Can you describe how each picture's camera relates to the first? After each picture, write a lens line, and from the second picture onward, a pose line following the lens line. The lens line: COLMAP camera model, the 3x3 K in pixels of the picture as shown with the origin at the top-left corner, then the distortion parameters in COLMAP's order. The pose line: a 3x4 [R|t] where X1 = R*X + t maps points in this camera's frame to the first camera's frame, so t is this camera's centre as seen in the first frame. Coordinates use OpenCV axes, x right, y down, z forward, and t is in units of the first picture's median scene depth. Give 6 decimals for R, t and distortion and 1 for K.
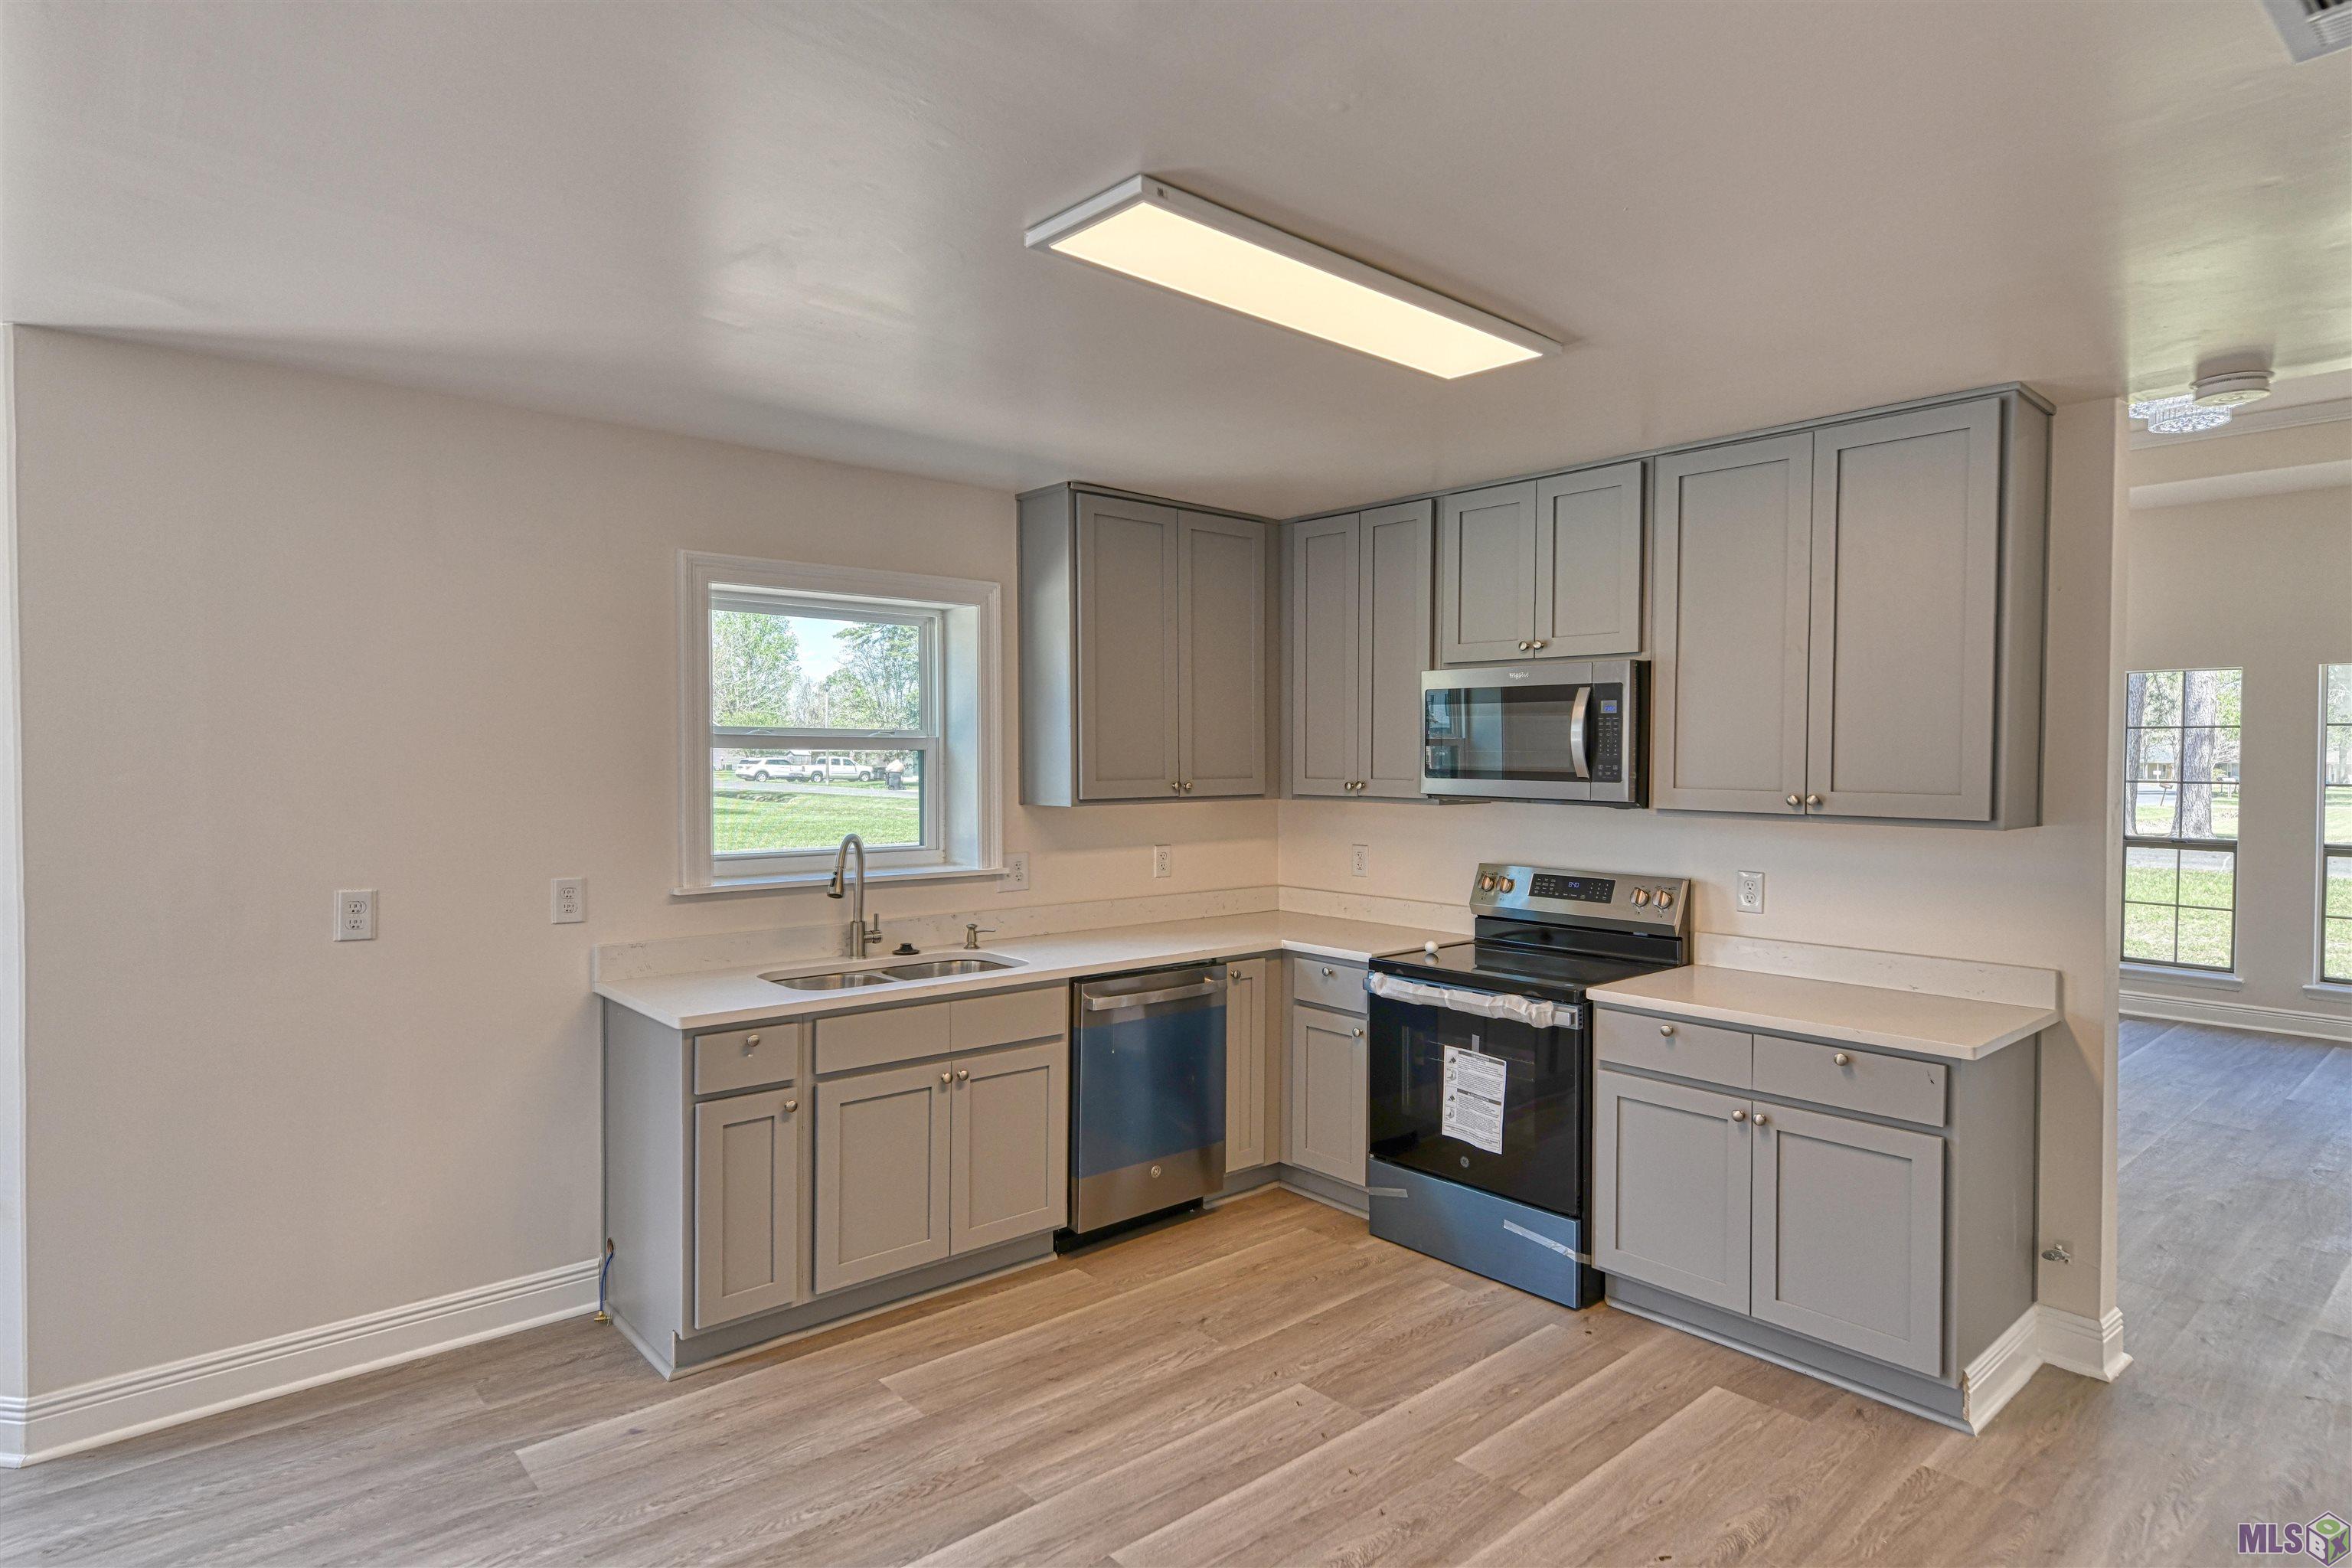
lens RADIAL K [[1260.5, 0, 1192.0], [0, 1260.5, 785.5], [0, 0, 1]] dist [0.004141, 0.000019]
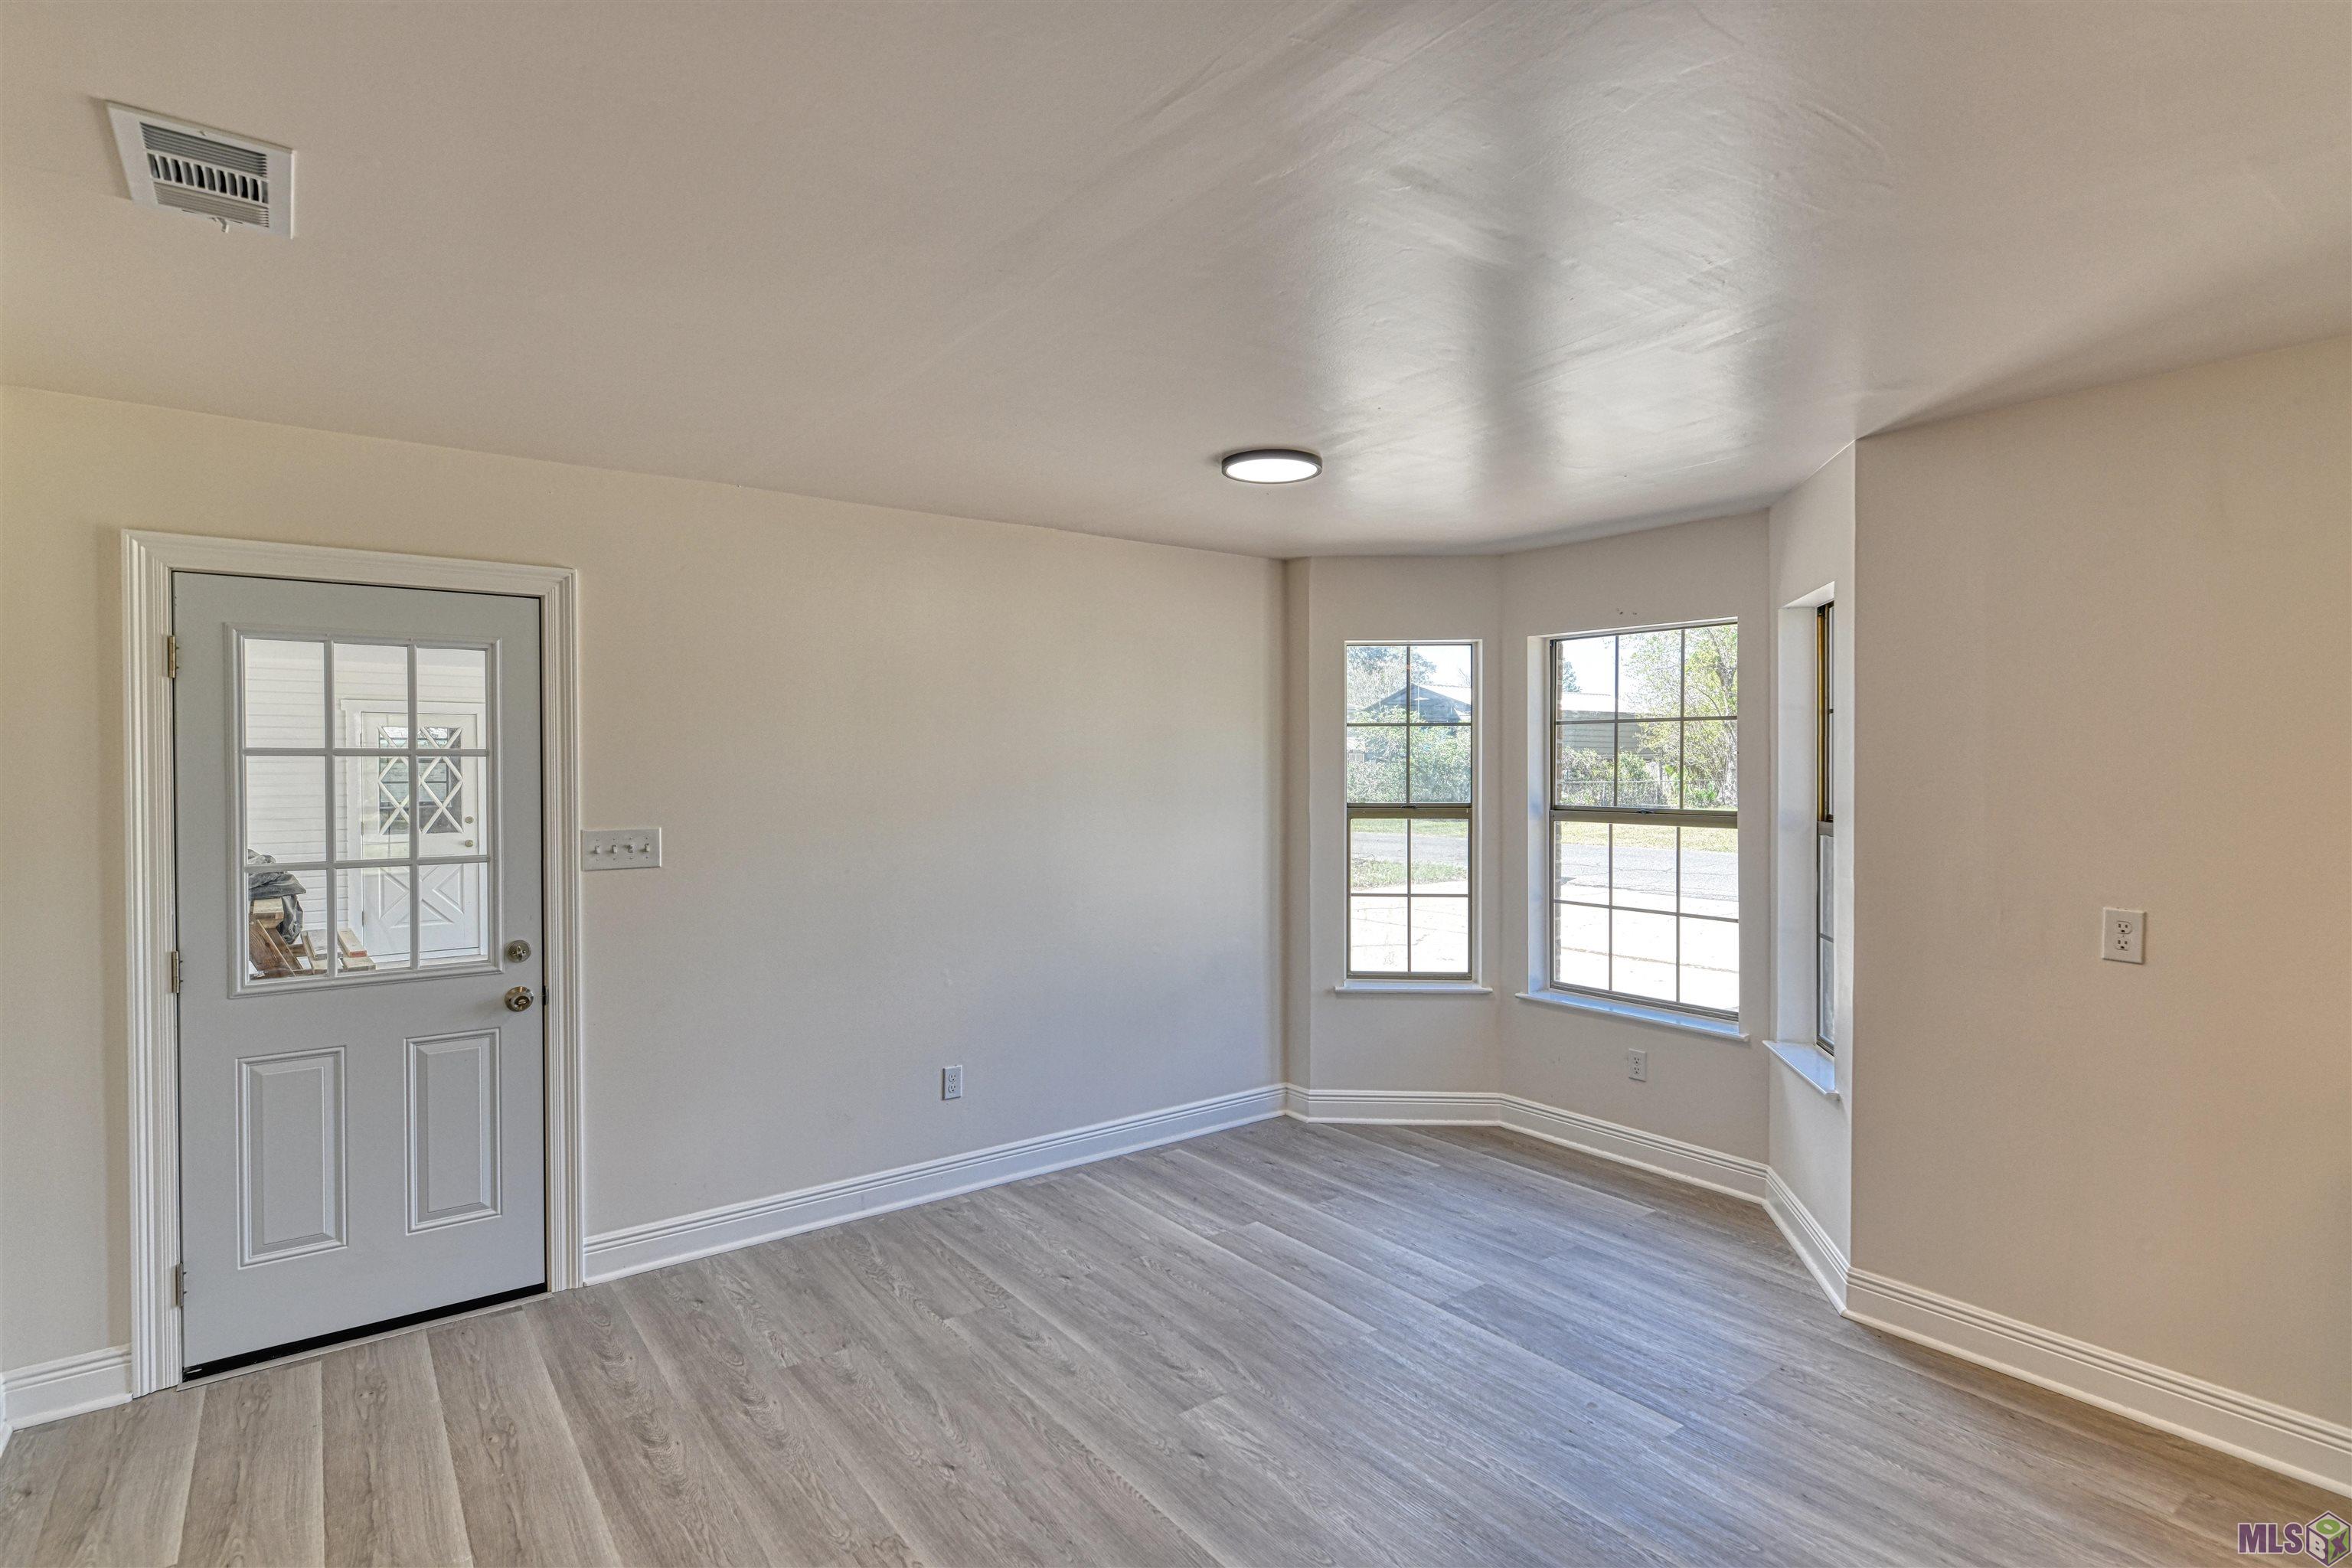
lens RADIAL K [[1152.2, 0, 1188.0], [0, 1152.2, 784.9], [0, 0, 1]] dist [-0.001650, -0.000448]
pose [[-0.084490, 0.008637, -0.996387, 0.235715], [-0.021043, 0.999724, 0.010450, -0.005324], [0.996202, 0.021850, -0.084285, 0.317088]]
